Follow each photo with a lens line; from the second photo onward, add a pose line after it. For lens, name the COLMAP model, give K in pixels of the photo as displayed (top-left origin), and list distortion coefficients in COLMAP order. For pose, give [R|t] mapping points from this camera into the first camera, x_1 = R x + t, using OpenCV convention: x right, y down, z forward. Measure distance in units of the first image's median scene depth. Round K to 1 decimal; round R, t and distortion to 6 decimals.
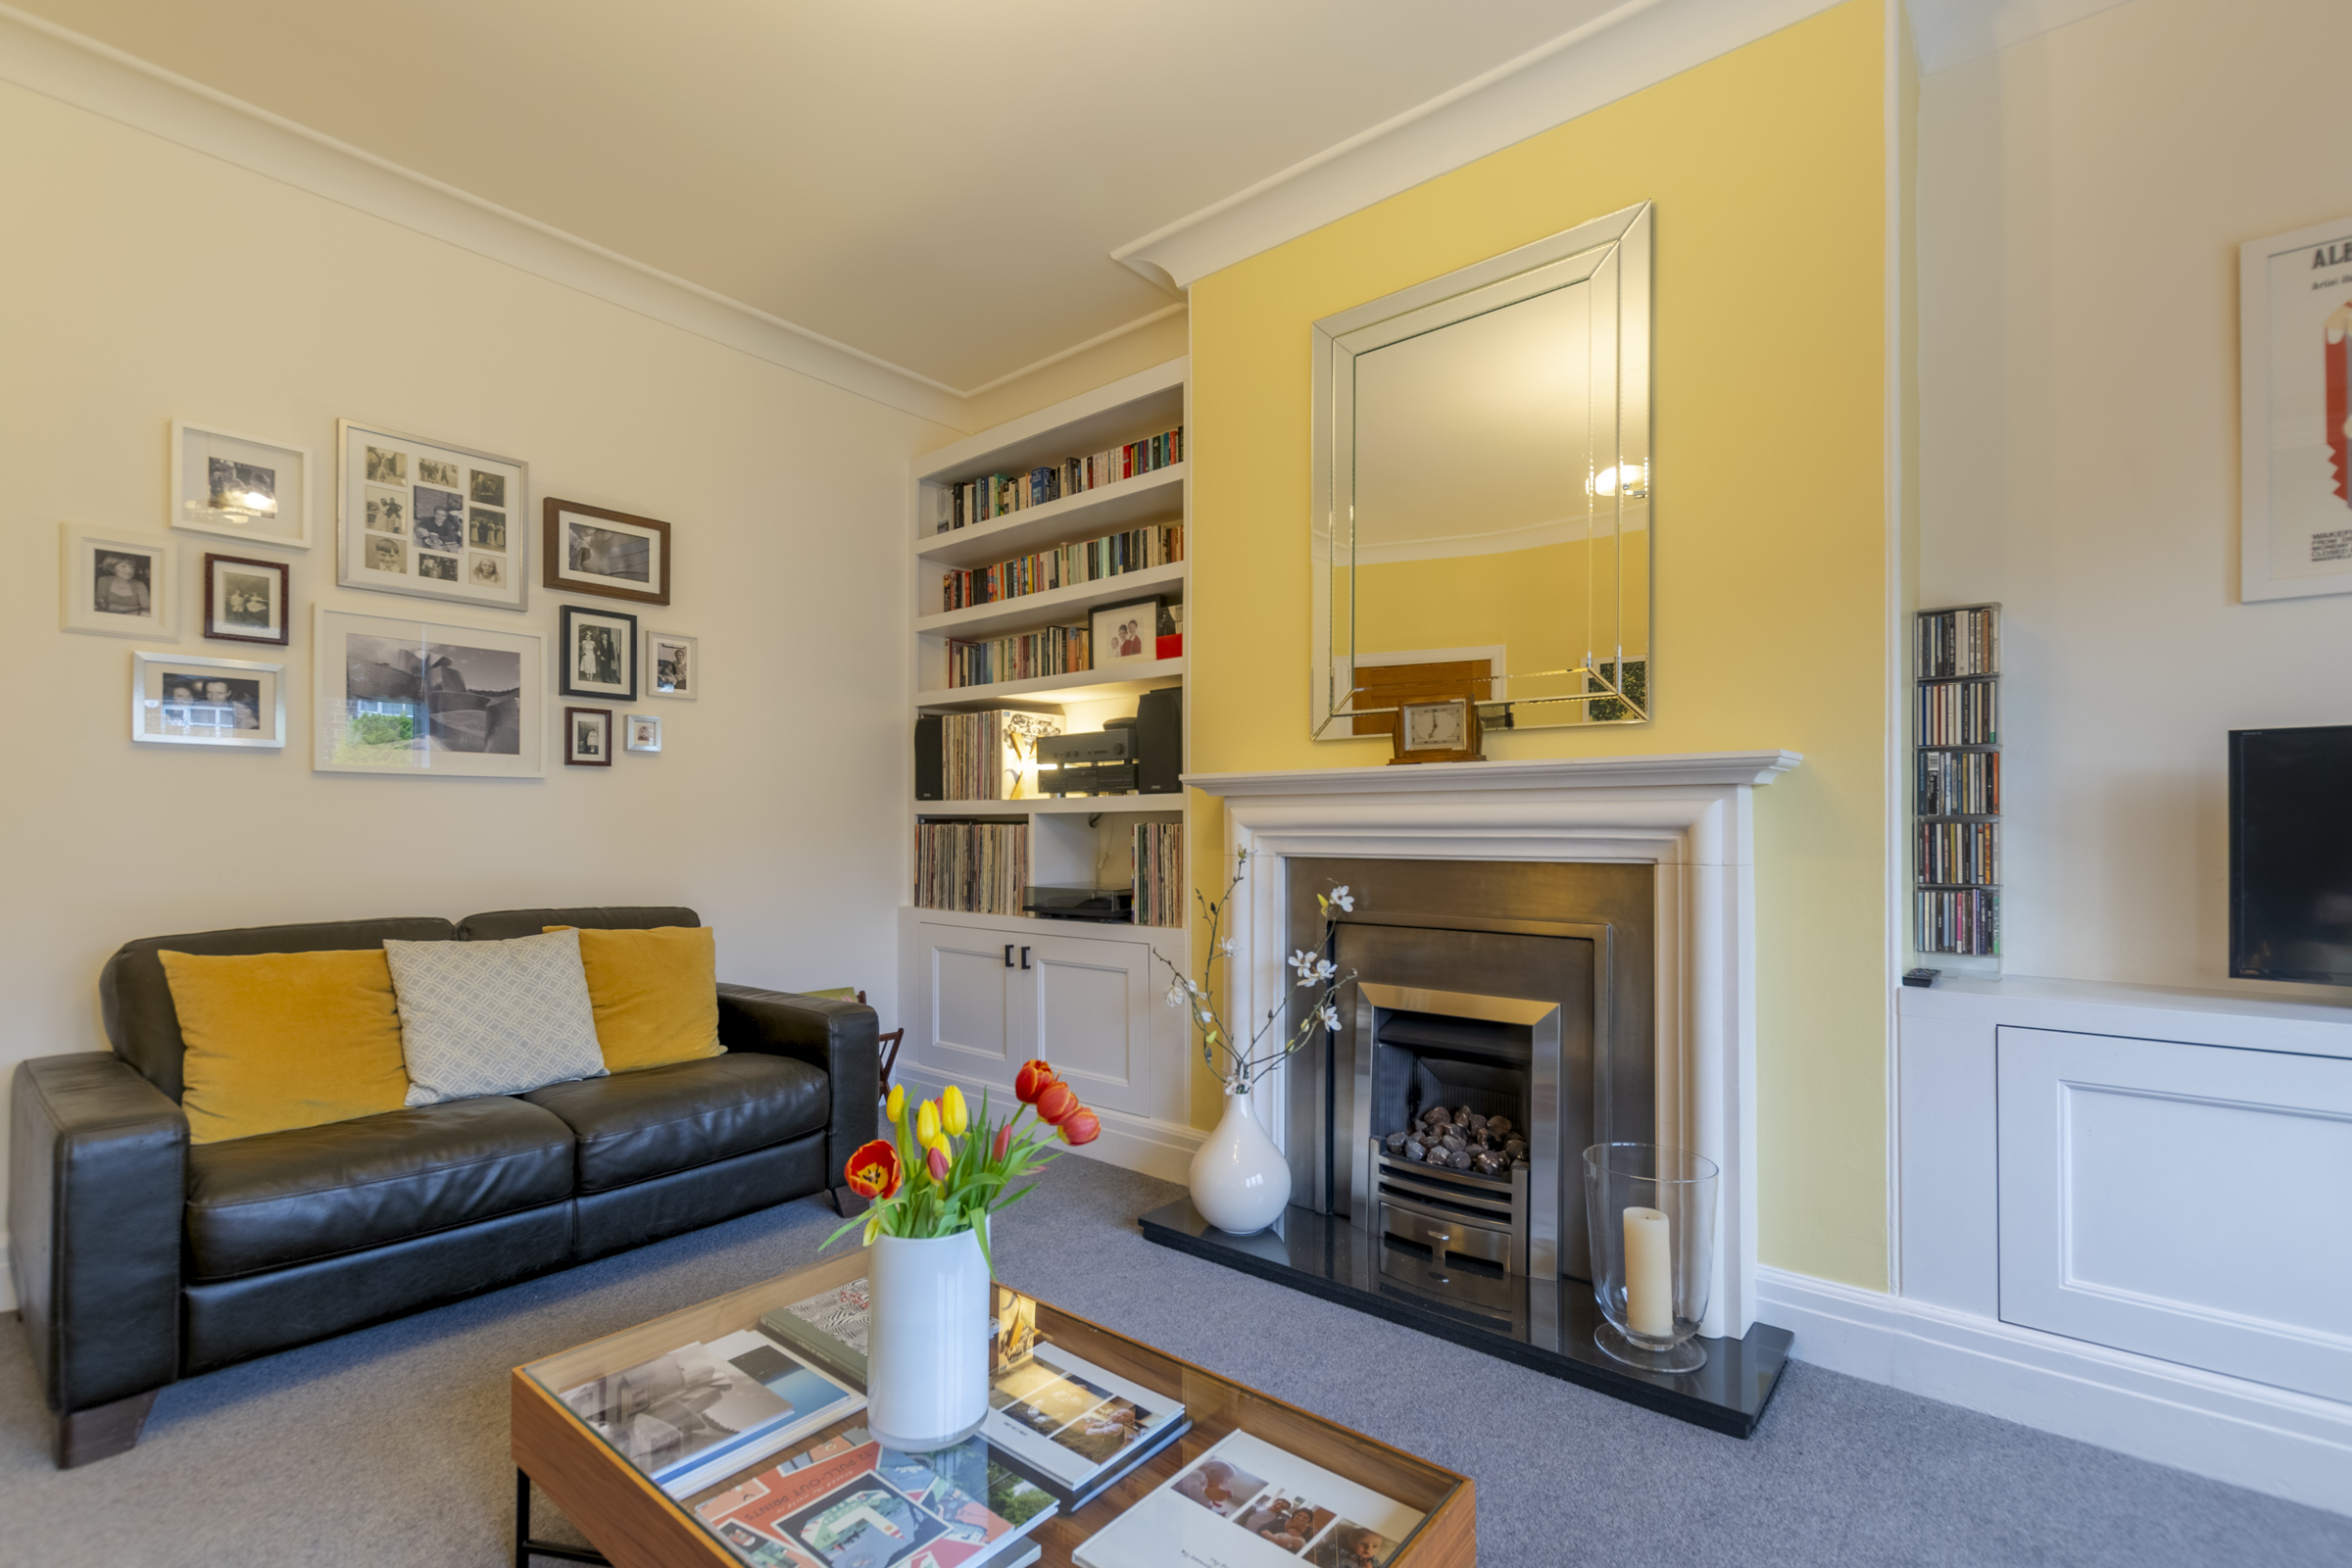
lens RADIAL K [[1051.6, 0, 1168.0], [0, 1051.6, 807.1], [0, 0, 1]] dist [-0.005713, 0.000086]
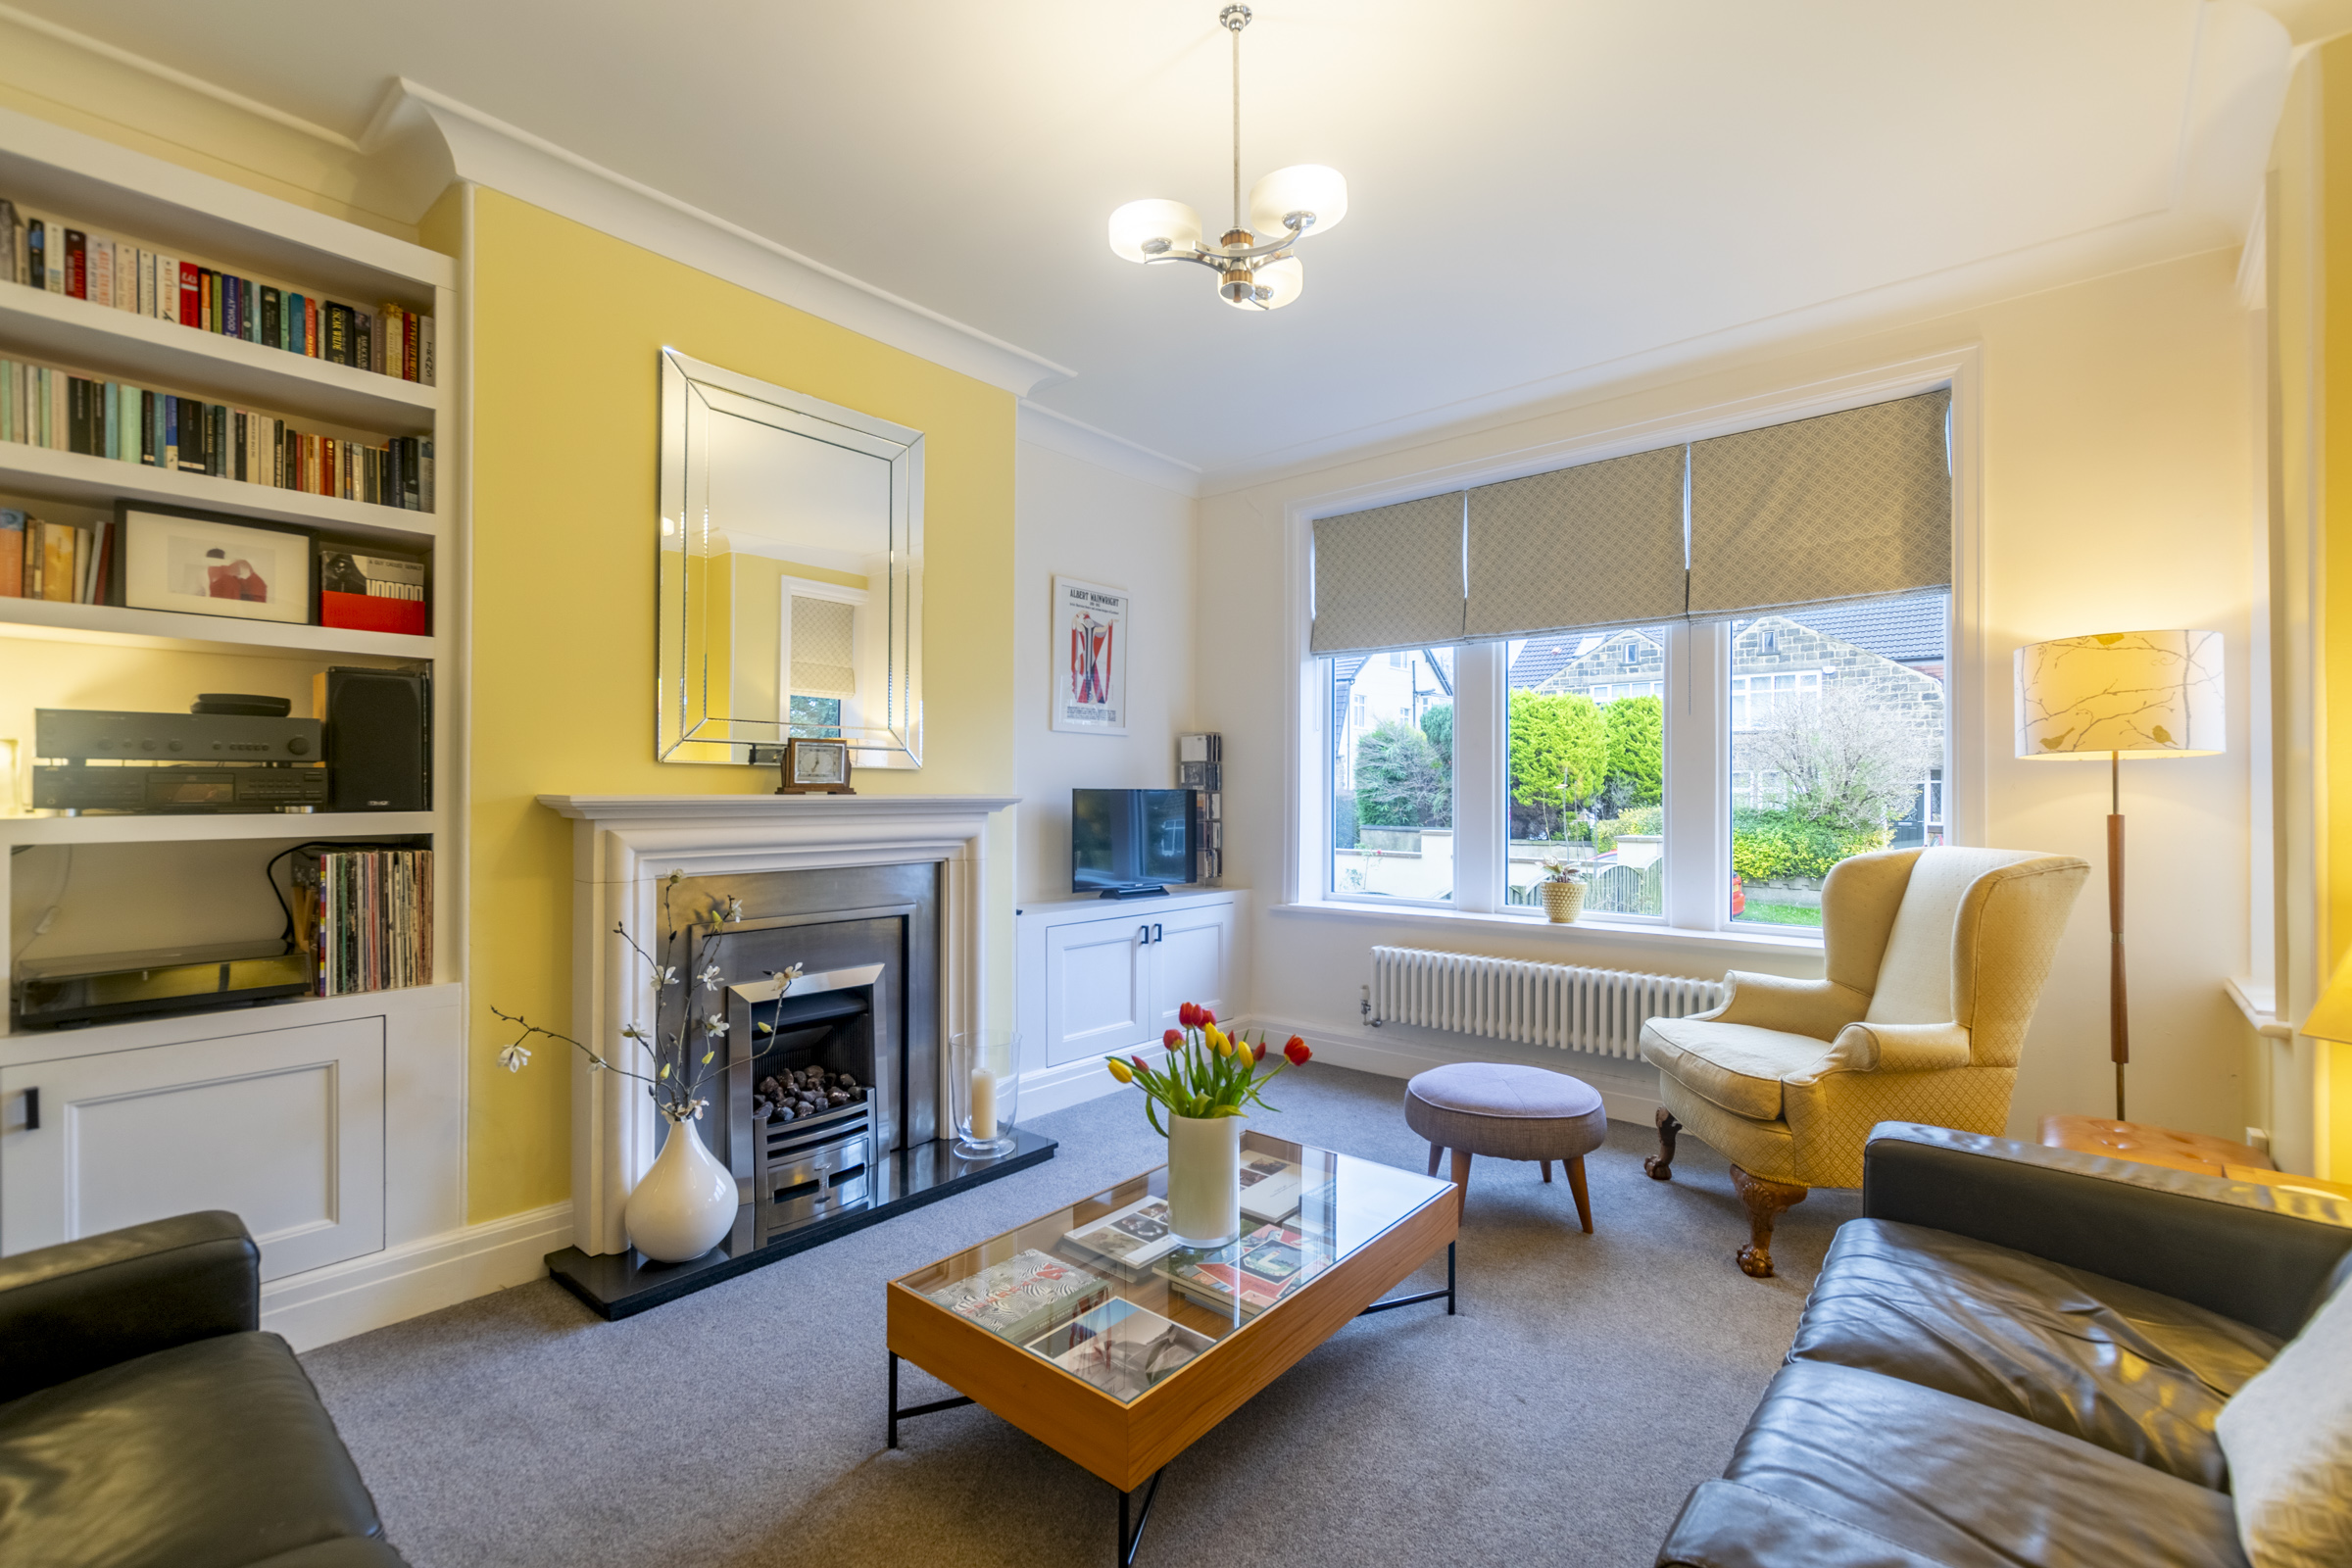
lens RADIAL K [[1051.6, 0, 1168.2], [0, 1051.6, 794.5], [0, 0, 1]] dist [-0.005713, 0.000086]
pose [[-0.010442, 0.013235, 0.999858, -0.770288], [-0.006650, 0.999889, -0.013305, -0.019527], [-0.999923, -0.006788, -0.010353, 0.457655]]
